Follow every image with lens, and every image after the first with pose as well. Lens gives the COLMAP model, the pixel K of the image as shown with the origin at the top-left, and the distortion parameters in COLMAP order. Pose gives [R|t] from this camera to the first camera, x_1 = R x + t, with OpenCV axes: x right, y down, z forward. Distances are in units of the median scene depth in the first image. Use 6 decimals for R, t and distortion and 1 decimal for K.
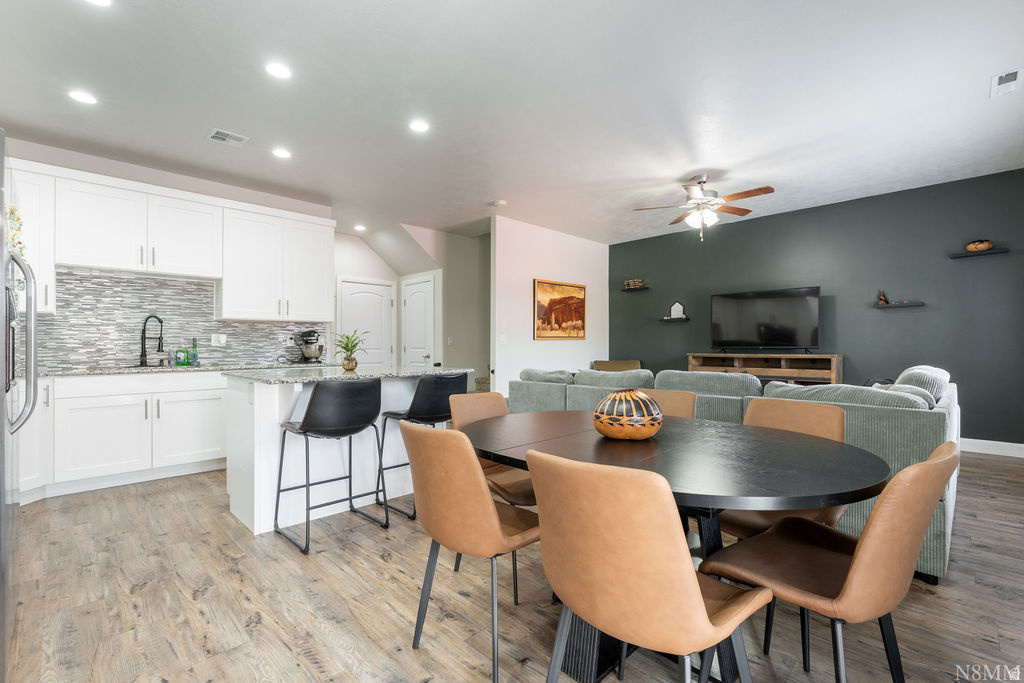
lens RADIAL K [[453.8, 0, 518.2], [0, 453.8, 341.8], [0, 0, 1]] dist [0.000219, -0.000429]
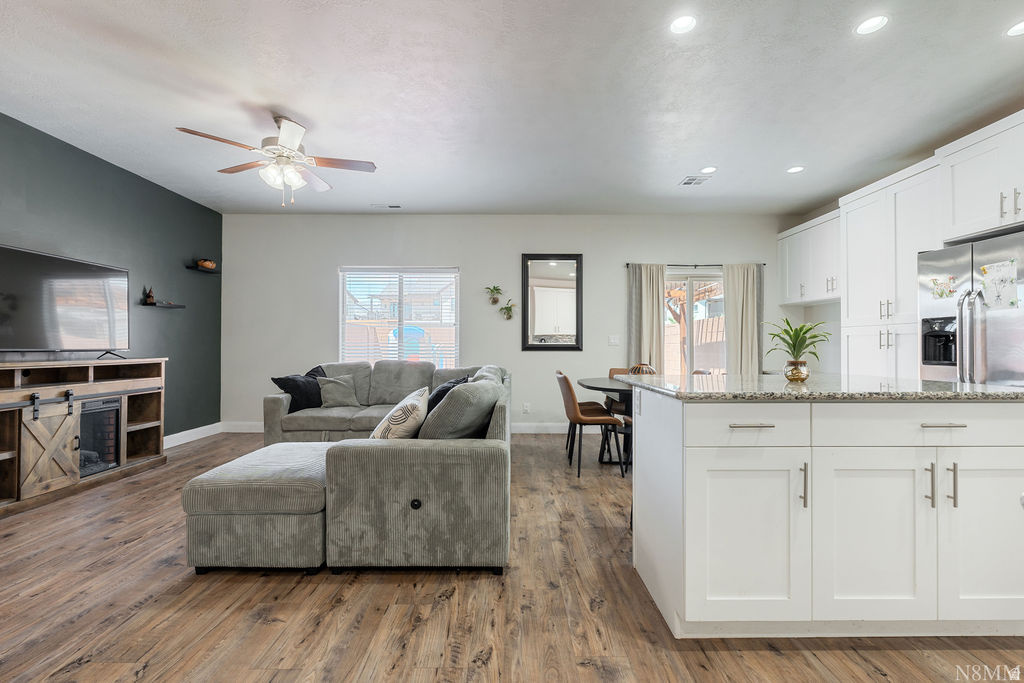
lens RADIAL K [[453.8, 0, 512.8], [0, 453.8, 344.9], [0, 0, 1]] dist [0.000219, -0.000429]
pose [[-0.703925, 0.007511, 0.710234, -0.414929], [-0.003853, 0.999889, -0.014393, 0.016924], [-0.710264, -0.012868, -0.703818, 1.312522]]
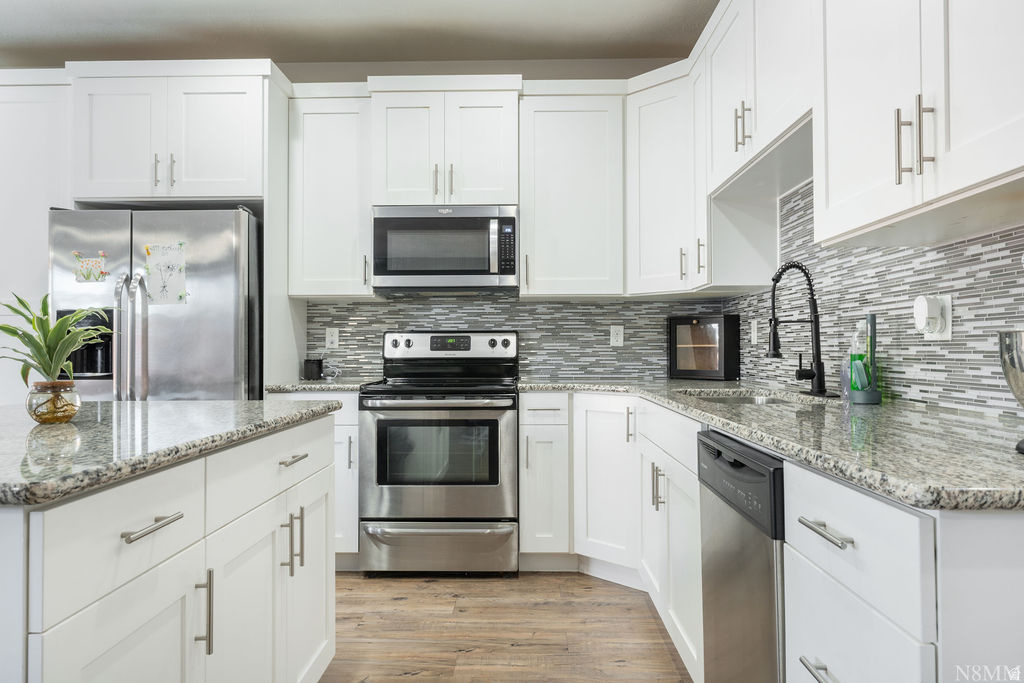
lens RADIAL K [[688.2, 0, 510.3], [0, 688.2, 342.4], [0, 0, 1]] dist [0.011145, 0.003303]
pose [[-0.728588, 0.000047, -0.684952, -0.208466], [0.014123, 0.999788, -0.014954, 0.014133], [0.684806, -0.020569, -0.728435, 1.190941]]
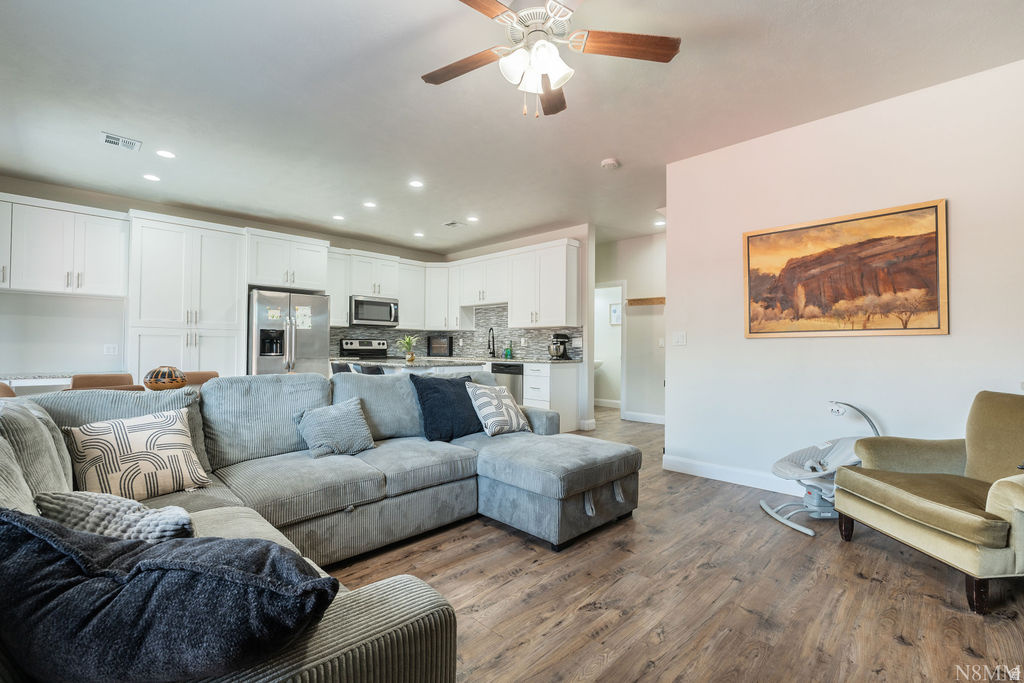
lens RADIAL K [[453.8, 0, 508.5], [0, 453.8, 340.3], [0, 0, 1]] dist [0.000219, -0.000429]
pose [[-0.008039, -0.010029, -0.999917, 0.897825], [0.001474, 0.999948, -0.010041, 0.005797], [0.999967, -0.001555, -0.008024, 1.019445]]
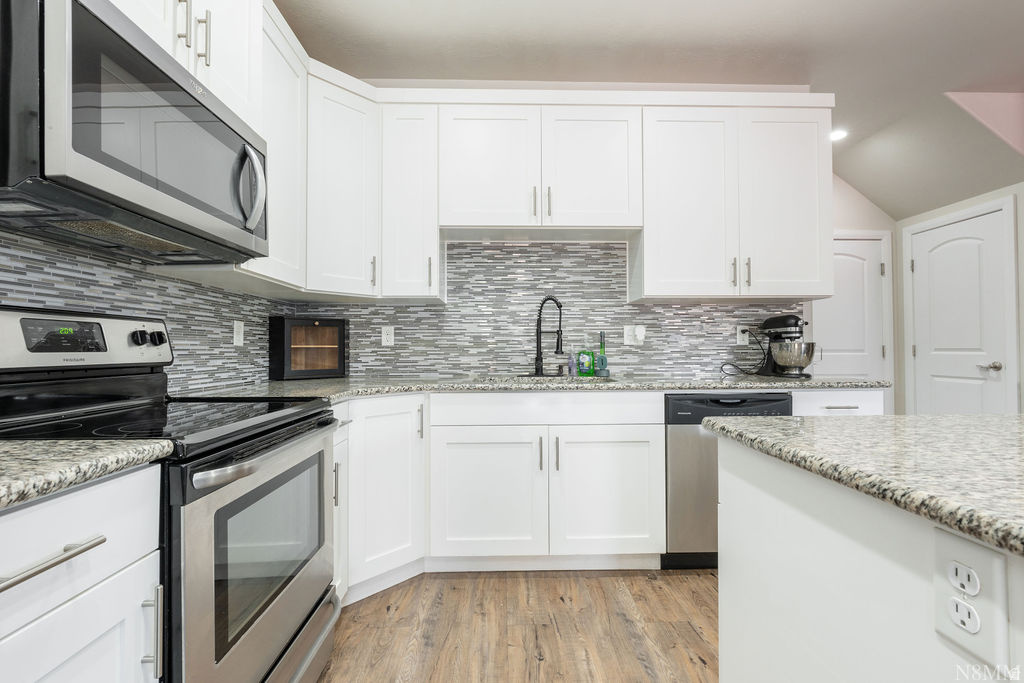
lens RADIAL K [[453.8, 0, 511.4], [0, 453.8, 340.6], [0, 0, 1]] dist [0.000219, -0.000429]
pose [[0.717715, -0.009586, -0.696271, -0.372838], [0.006856, 0.999954, -0.006700, 0.006975], [0.696303, 0.000035, 0.717748, 0.470847]]
